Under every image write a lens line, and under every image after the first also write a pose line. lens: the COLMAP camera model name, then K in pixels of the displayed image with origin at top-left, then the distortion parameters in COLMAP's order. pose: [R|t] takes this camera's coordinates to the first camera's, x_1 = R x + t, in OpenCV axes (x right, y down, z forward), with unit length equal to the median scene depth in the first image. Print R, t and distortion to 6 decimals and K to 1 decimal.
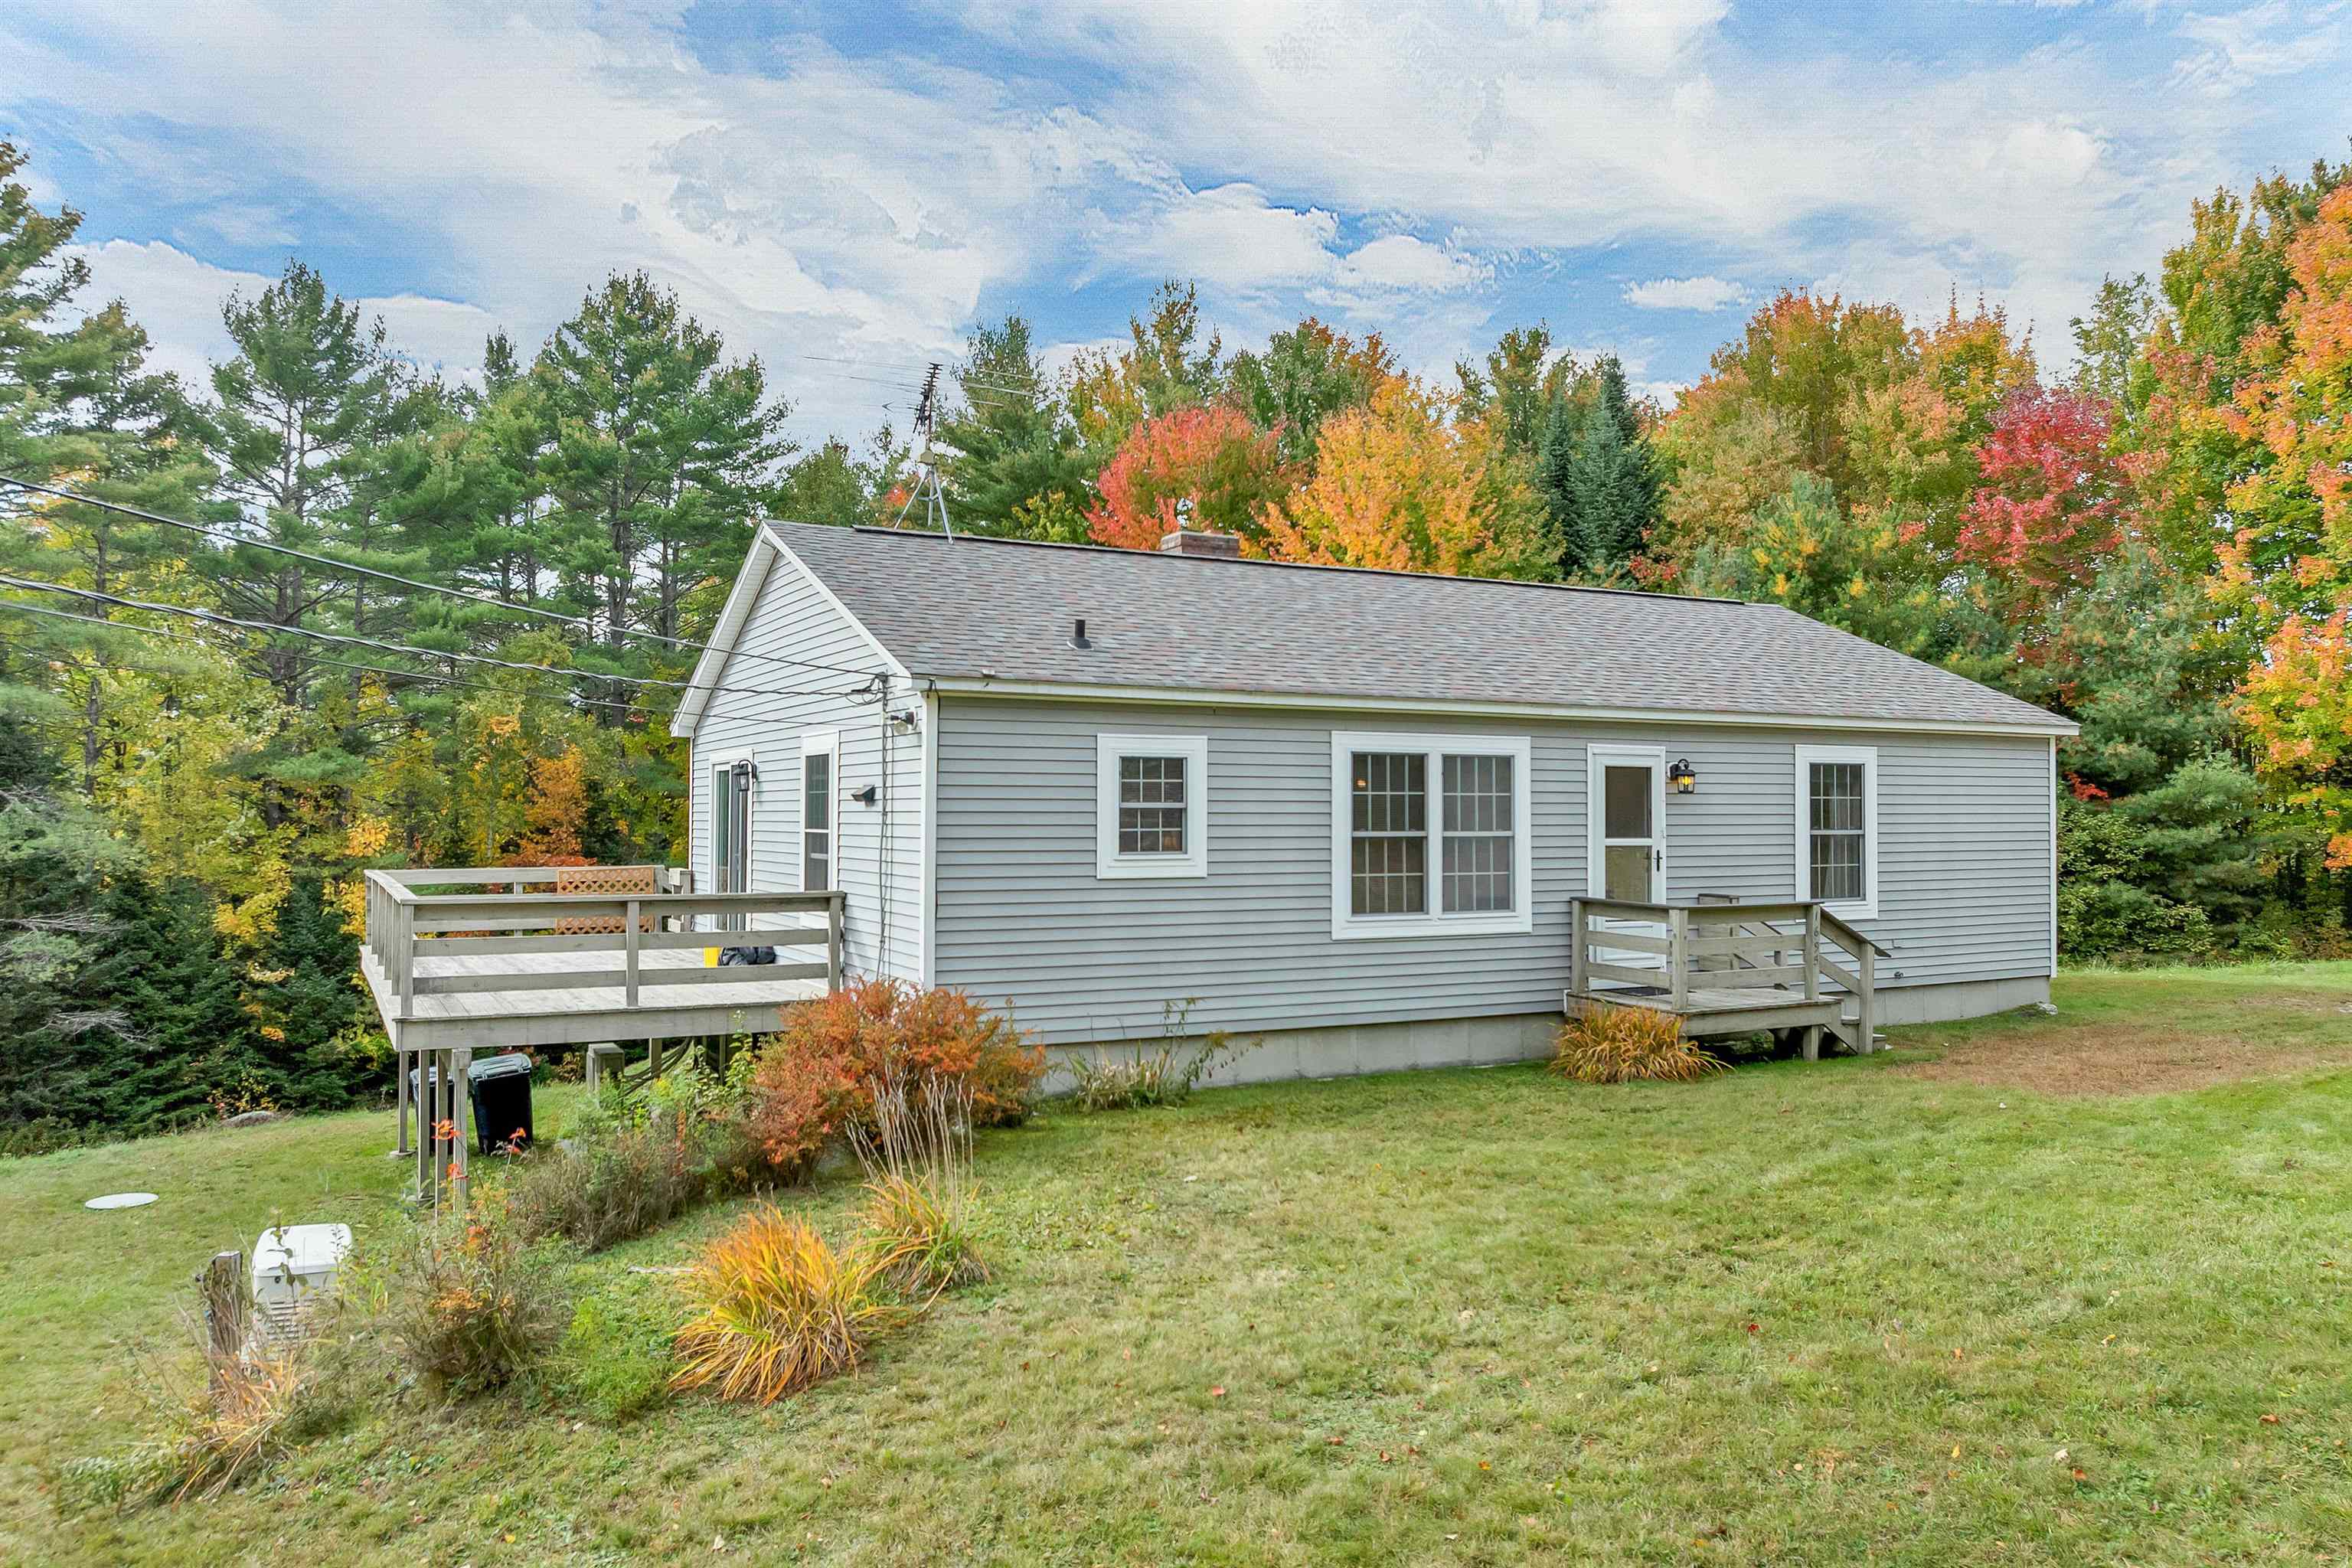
lens RADIAL K [[1700.9, 0, 1181.7], [0, 1700.9, 789.9], [0, 0, 1]] dist [-0.046933, 0.019110]
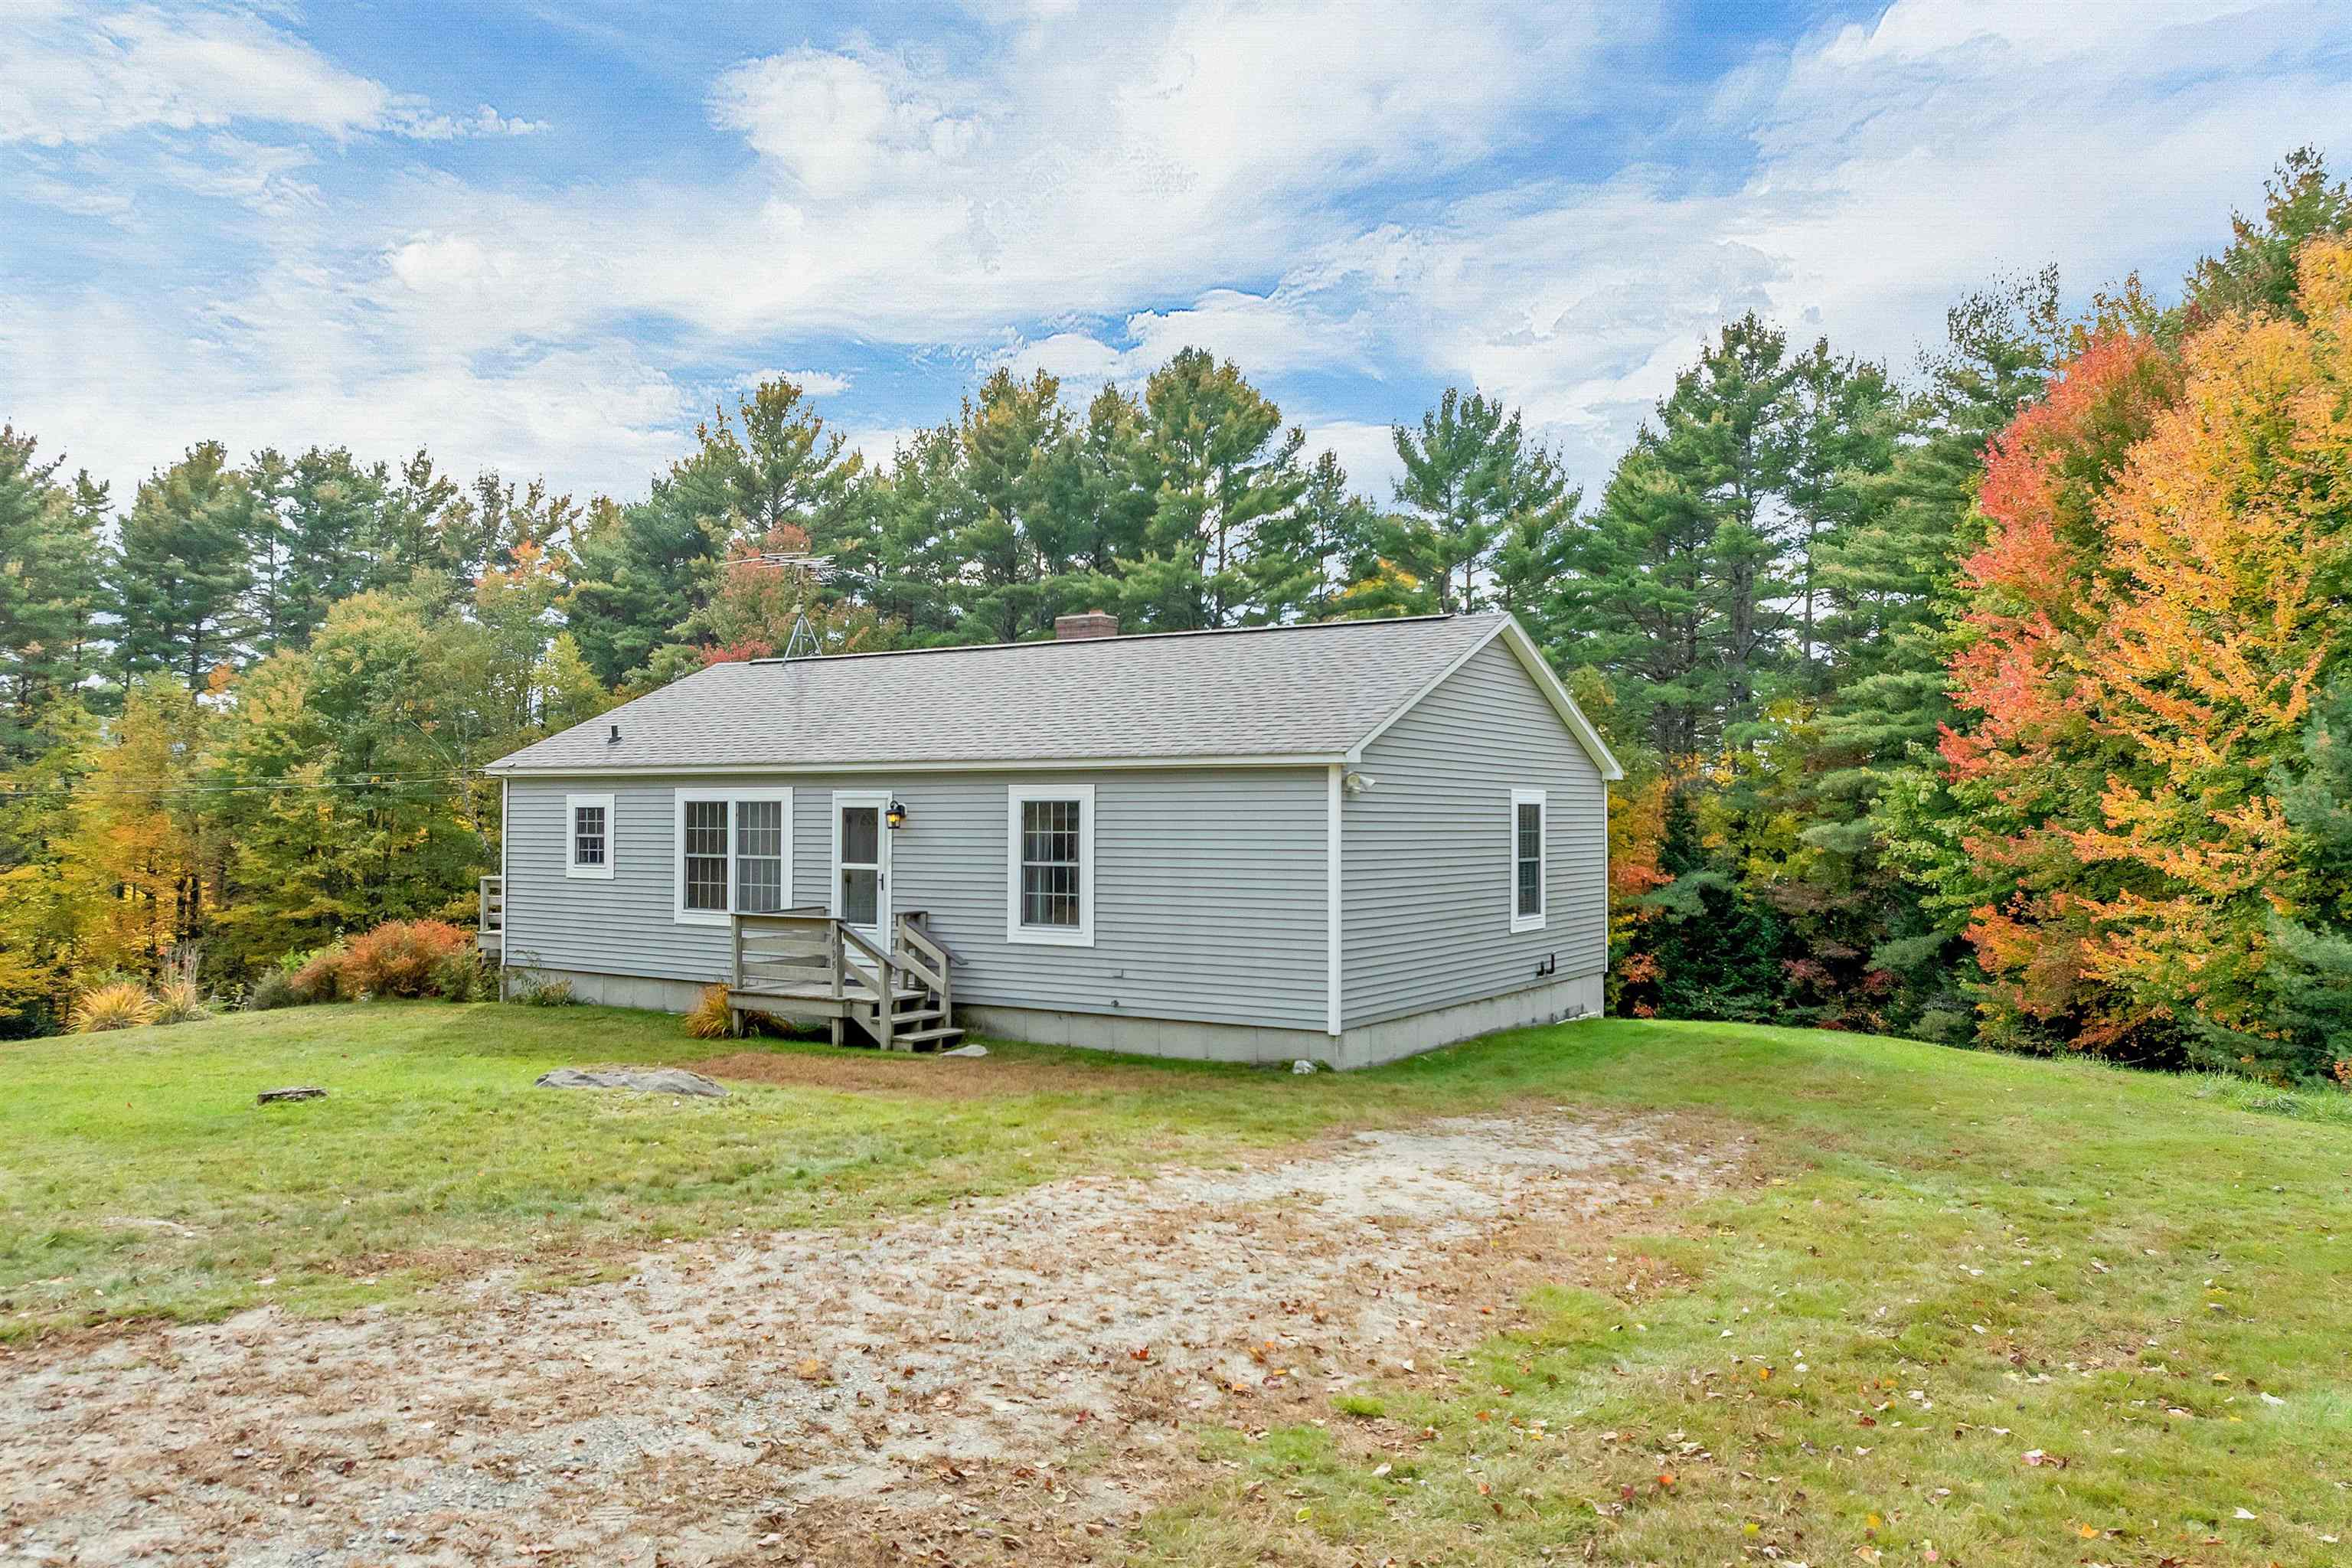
lens RADIAL K [[1700.9, 0, 1157.6], [0, 1700.9, 767.5], [0, 0, 1]] dist [-0.046933, 0.019110]
pose [[0.491417, -0.025594, -0.870548, 1.544510], [0.010602, 0.999670, -0.023405, -0.012200], [0.870860, 0.002272, 0.491526, 0.588239]]
